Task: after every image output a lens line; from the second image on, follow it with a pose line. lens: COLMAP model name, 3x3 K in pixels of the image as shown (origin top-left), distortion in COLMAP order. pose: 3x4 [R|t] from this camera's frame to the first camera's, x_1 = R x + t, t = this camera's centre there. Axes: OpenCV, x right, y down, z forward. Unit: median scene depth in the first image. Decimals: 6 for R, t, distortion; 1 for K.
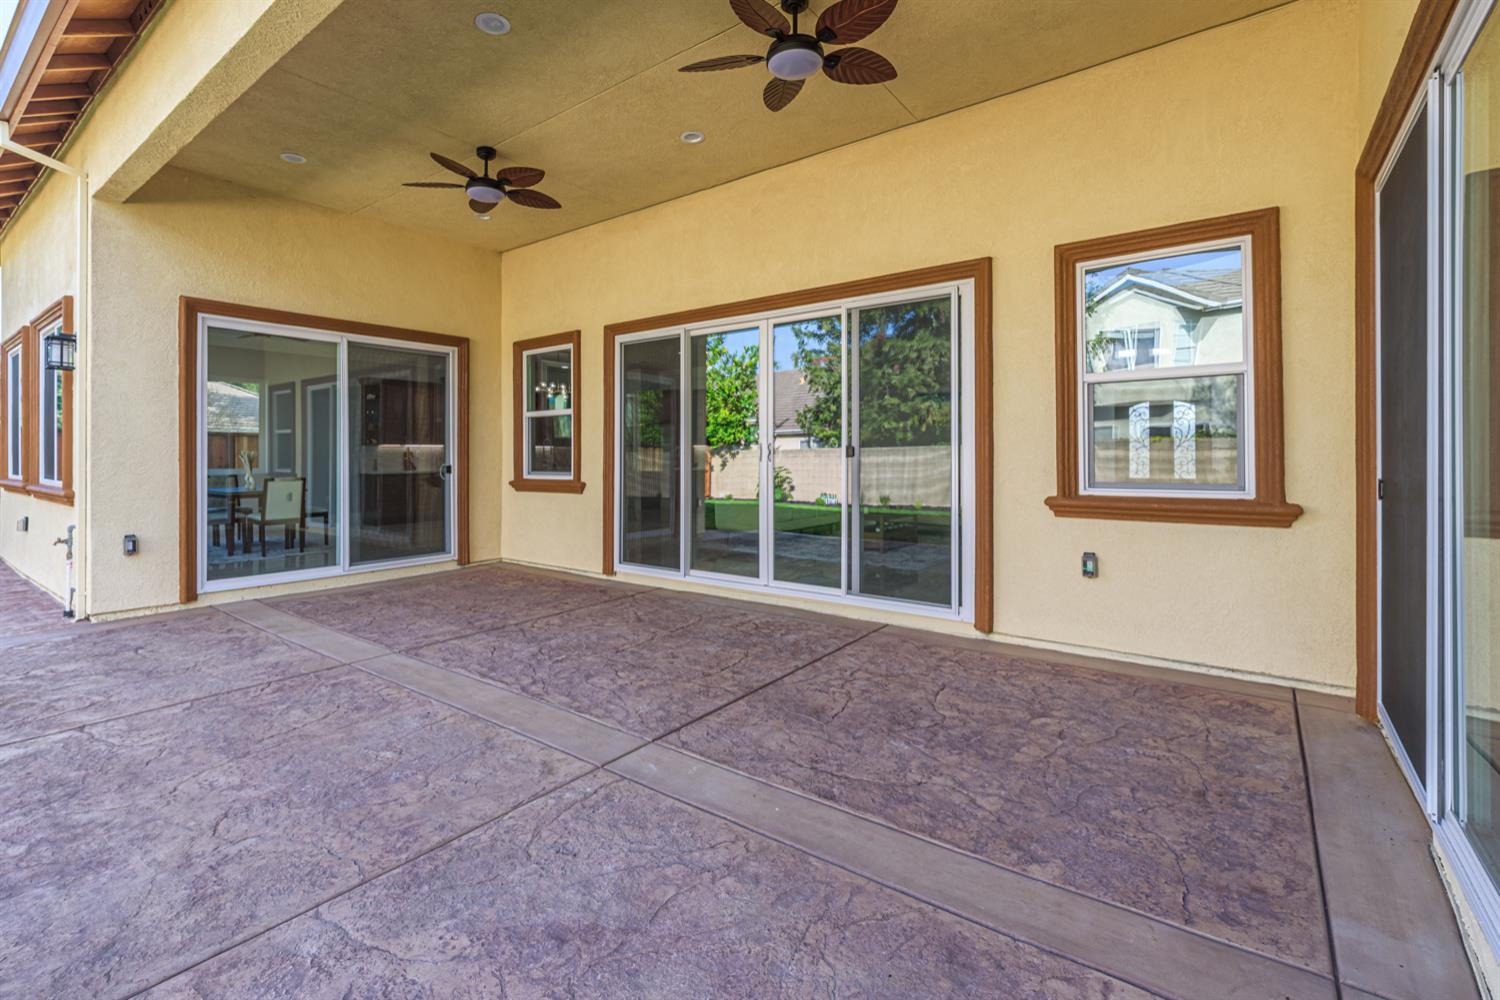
lens RADIAL K [[658.1, 0, 687.4], [0, 658.1, 455.0], [0, 0, 1]] dist [-0.000212, -0.000960]
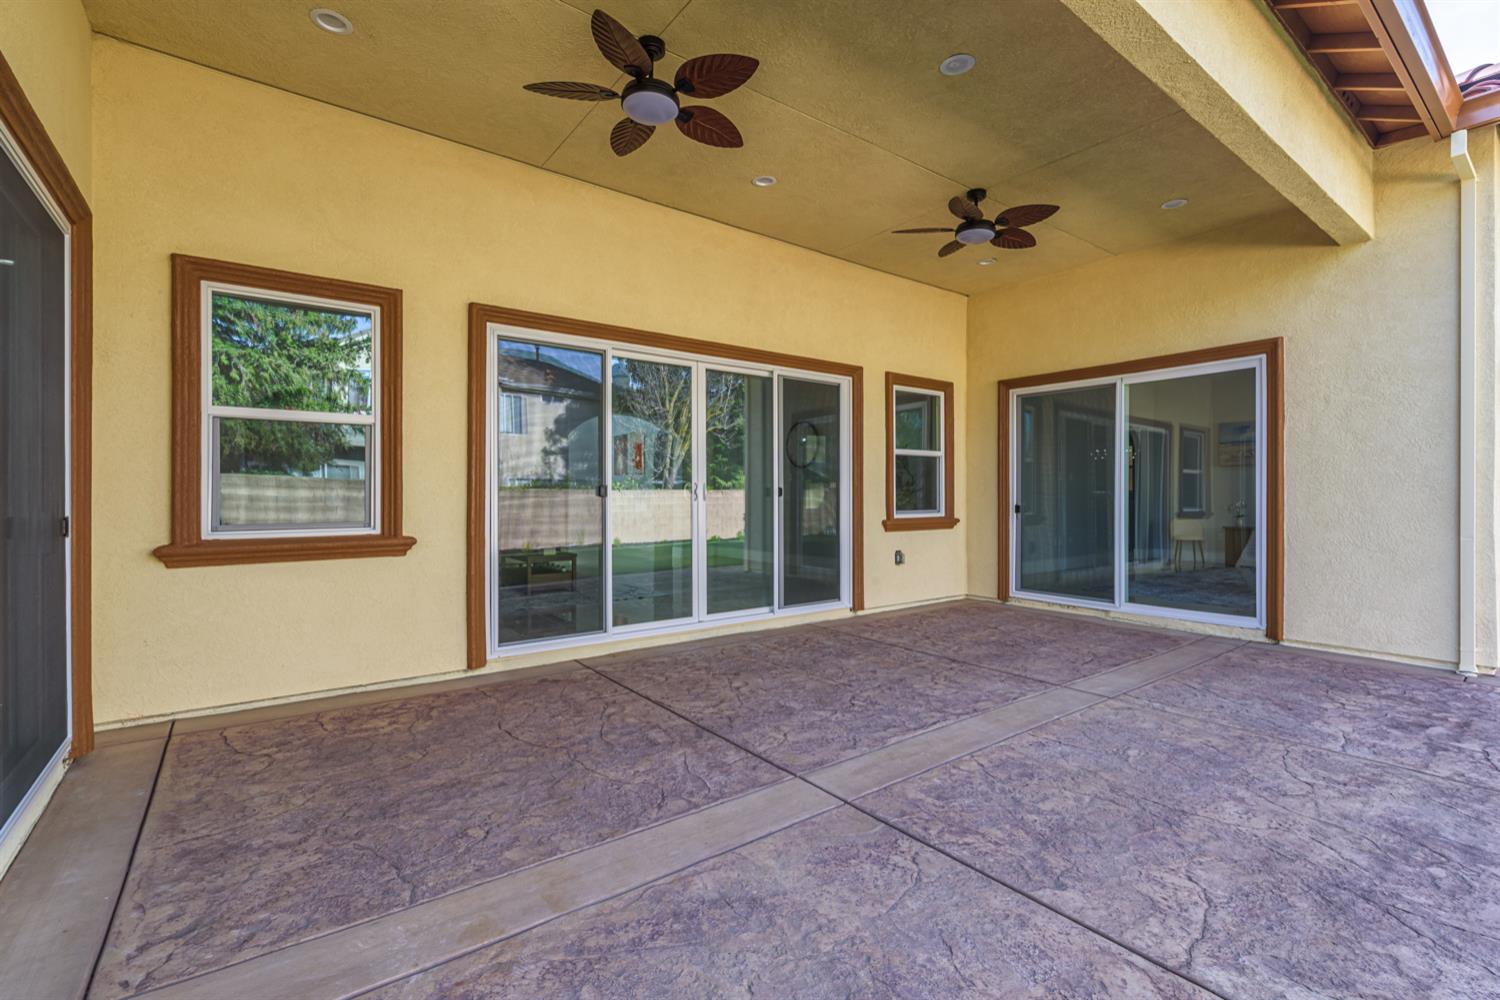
lens RADIAL K [[658.1, 0, 749.4], [0, 658.1, 496.6], [0, 0, 1]] dist [-0.000212, -0.000960]
pose [[0.261055, 0.001660, 0.965322, -1.130314], [-0.003379, 0.999994, -0.000806, 0.005205], [-0.965318, -0.003052, 0.261059, 0.871586]]
